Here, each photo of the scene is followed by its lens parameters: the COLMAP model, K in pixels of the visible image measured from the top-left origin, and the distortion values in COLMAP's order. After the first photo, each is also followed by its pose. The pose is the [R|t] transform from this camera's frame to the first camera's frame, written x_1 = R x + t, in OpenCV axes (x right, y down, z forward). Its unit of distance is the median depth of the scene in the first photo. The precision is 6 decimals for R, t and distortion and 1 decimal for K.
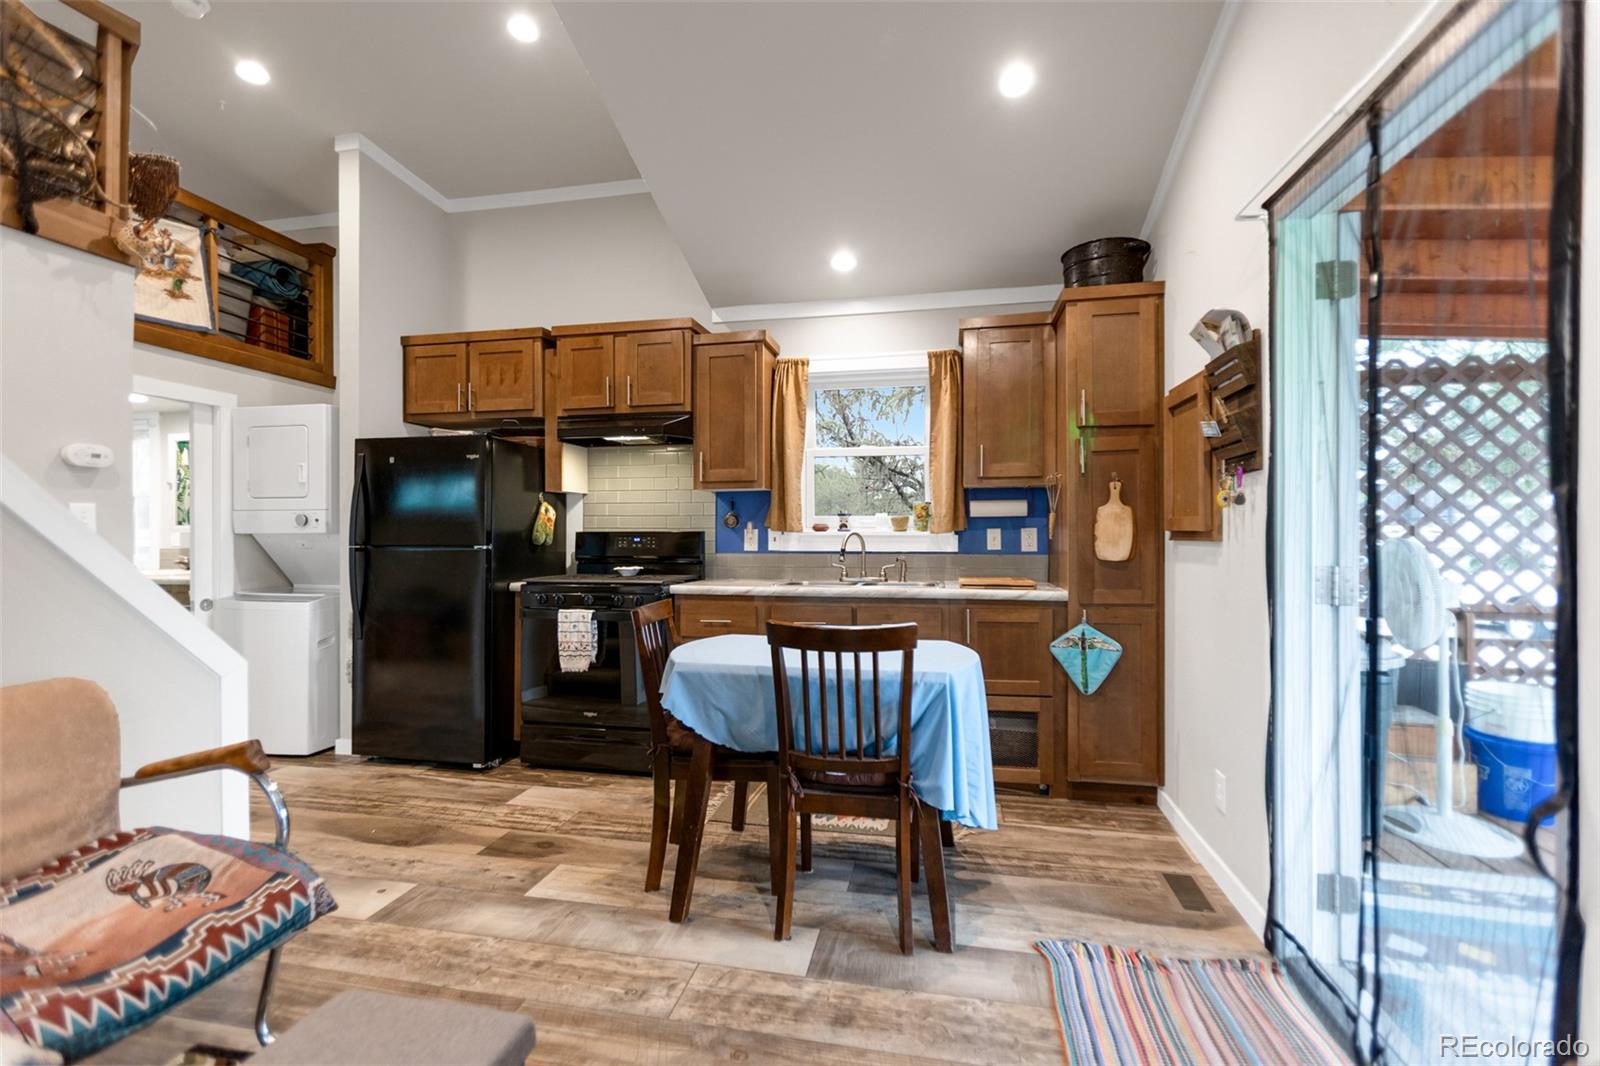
lens RADIAL K [[704.0, 0, 770.9], [0, 704.0, 531.2], [0, 0, 1]] dist [-0.000897, 0.007009]
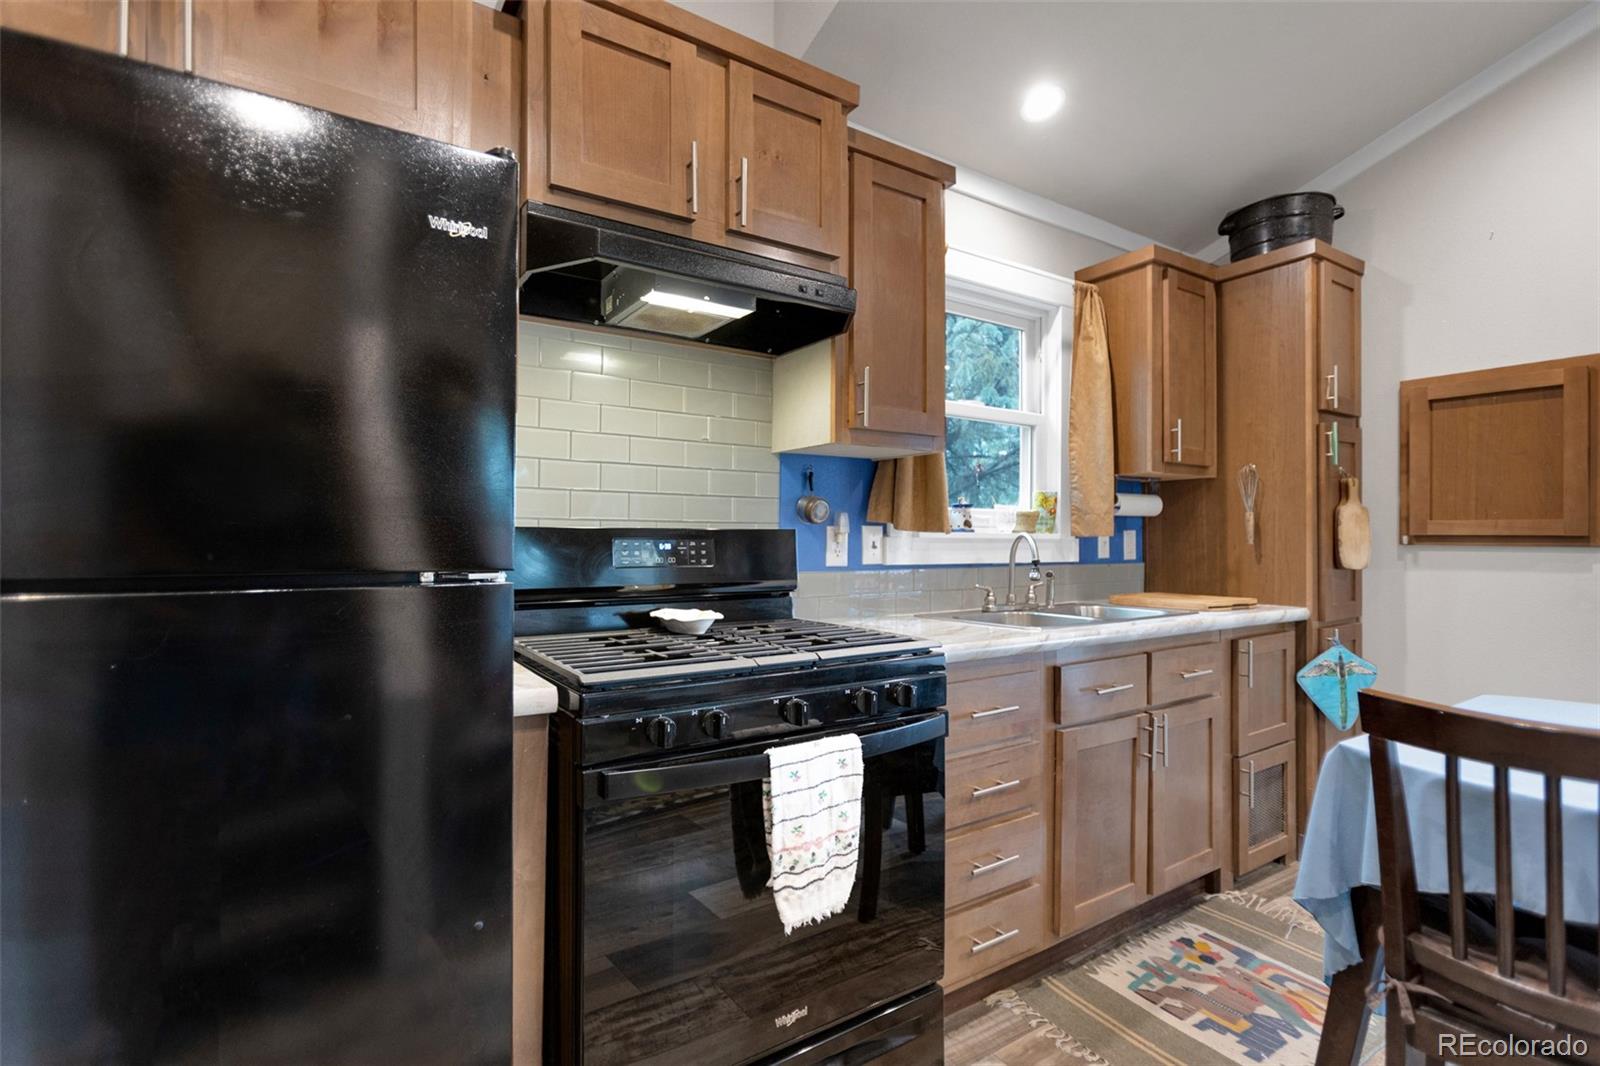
lens RADIAL K [[733.2, 0, 783.8], [0, 733.2, 537.7], [0, 0, 1]] dist [0.010679, 0.000266]
pose [[0.688828, 0.005532, 0.724904, -0.521188], [-0.007548, 0.999971, -0.000459, 0.006770], [-0.724886, -0.005155, 0.688850, 0.708115]]
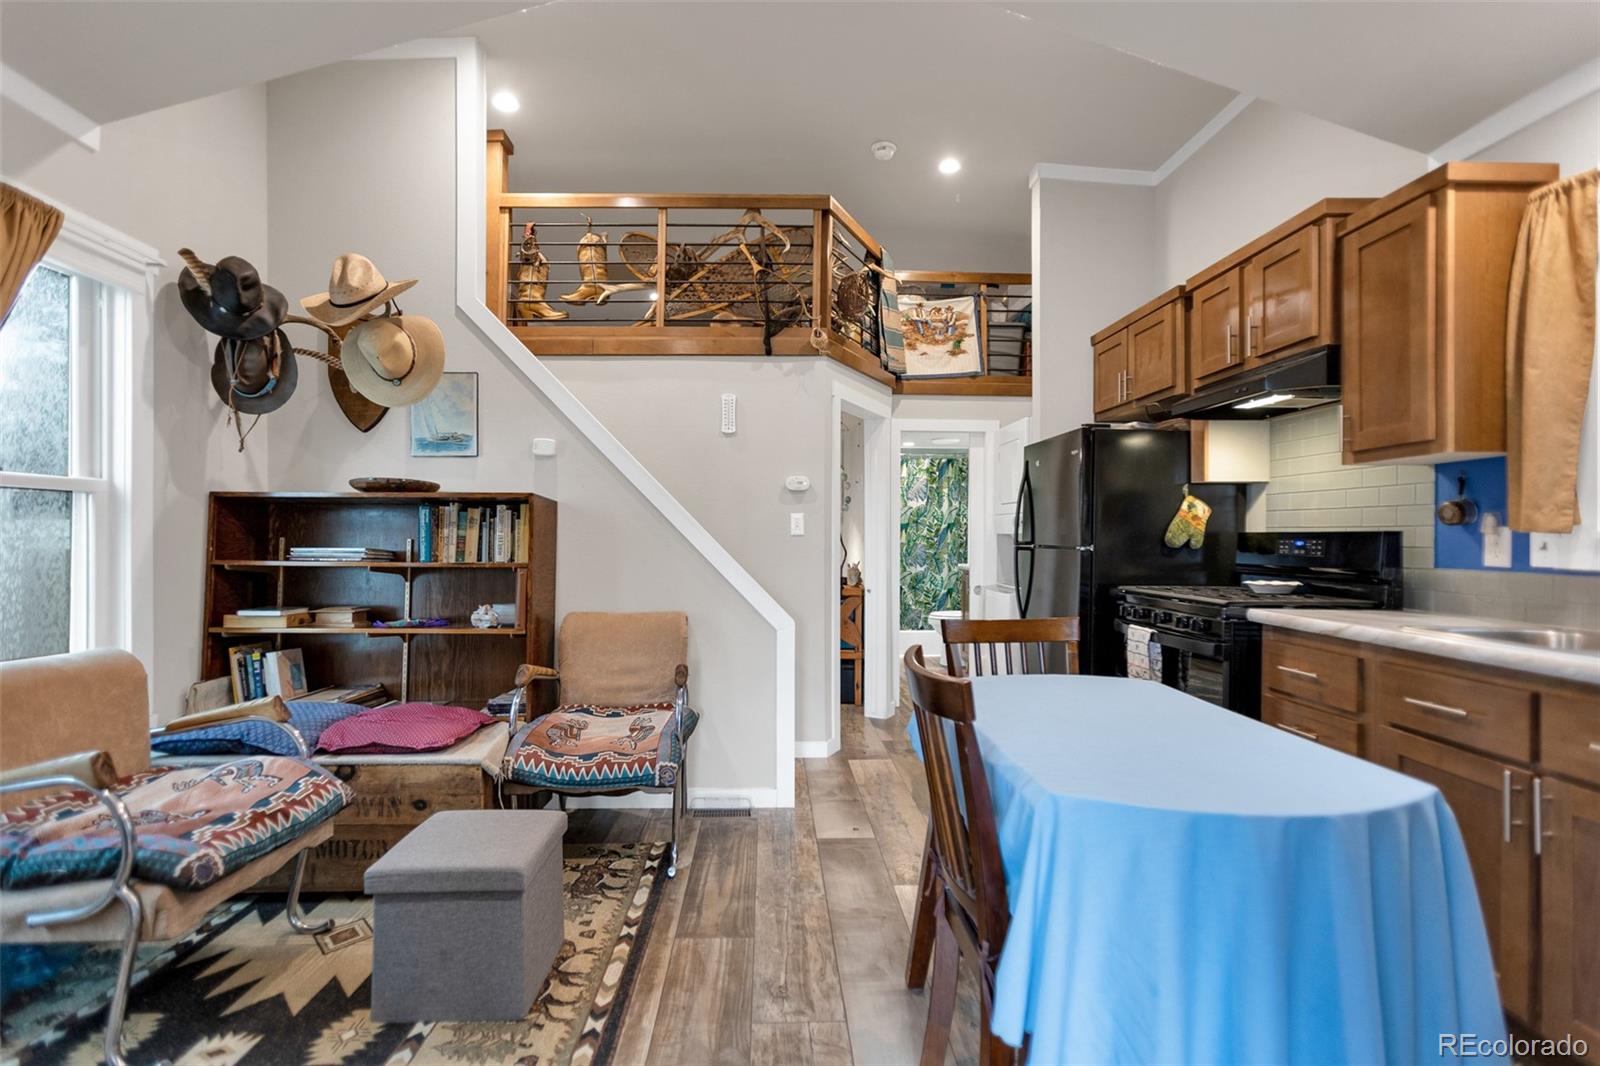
lens RADIAL K [[725.9, 0, 803.7], [0, 725.9, 528.9], [0, 0, 1]] dist [0.001297, 0.000768]
pose [[0.277376, -0.005093, -0.960748, 0.400772], [-0.001430, 0.999983, -0.005714, 0.002874], [0.960760, 0.002959, 0.277364, 0.369931]]
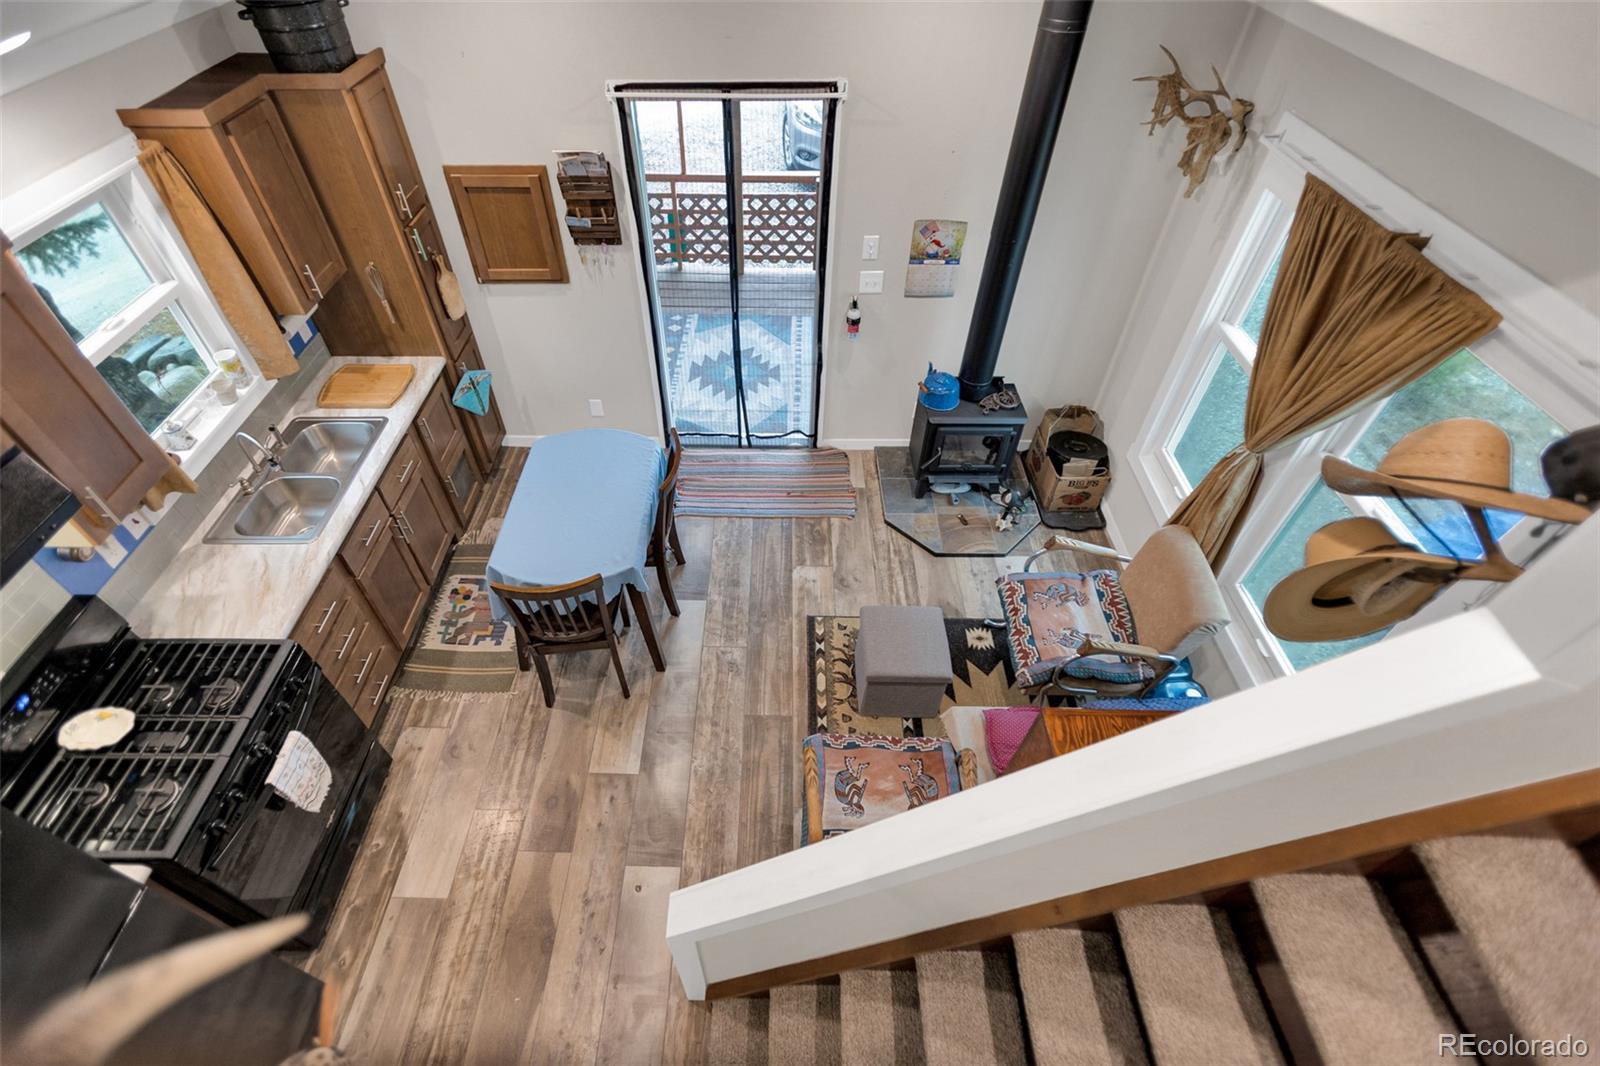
lens RADIAL K [[751.7, 0, 764.8], [0, 751.7, 542.1], [0, 0, 1]] dist [0.000839, 0.001078]
pose [[-0.207220, -0.710402, 0.672599, -0.676009], [0.012216, 0.685590, 0.727886, -0.538730], [-0.978218, 0.159048, -0.133390, 0.562757]]
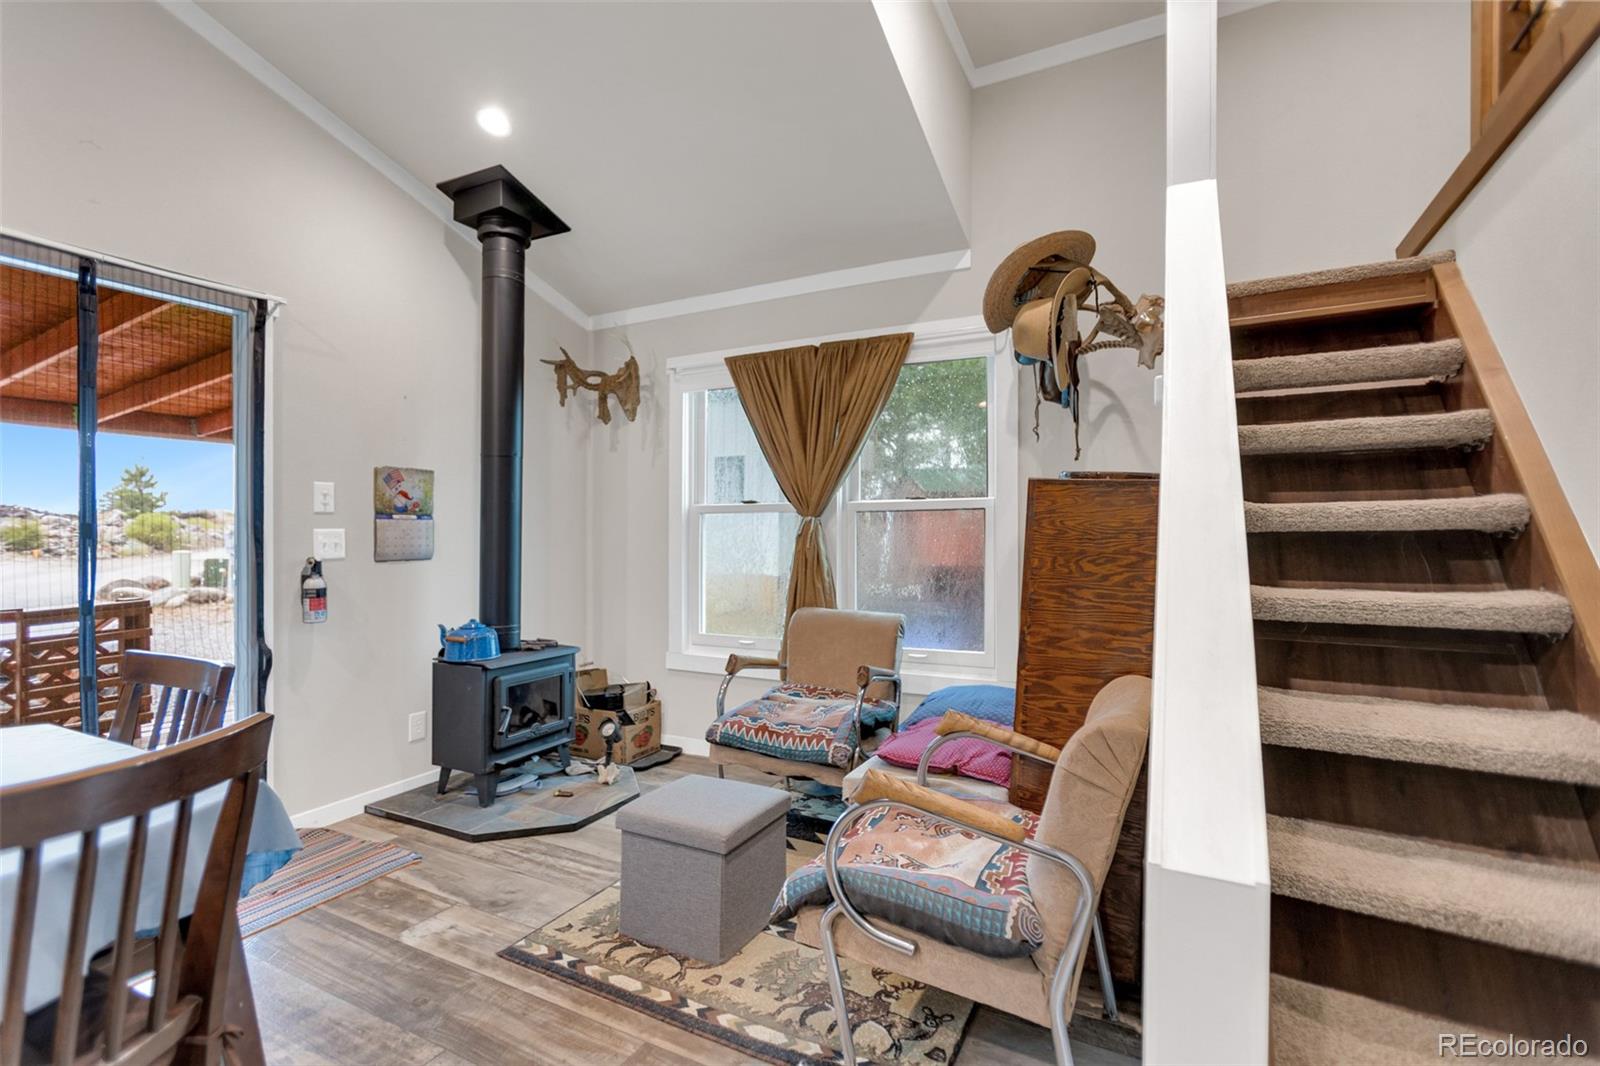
lens RADIAL K [[725.9, 0, 803.7], [0, 725.9, 528.9], [0, 0, 1]] dist [0.001297, 0.000768]
pose [[-0.971876, 0.013027, 0.235132, -0.399912], [0.010605, 0.999877, -0.011565, 0.003508], [-0.235254, -0.008746, -0.971895, 0.866619]]
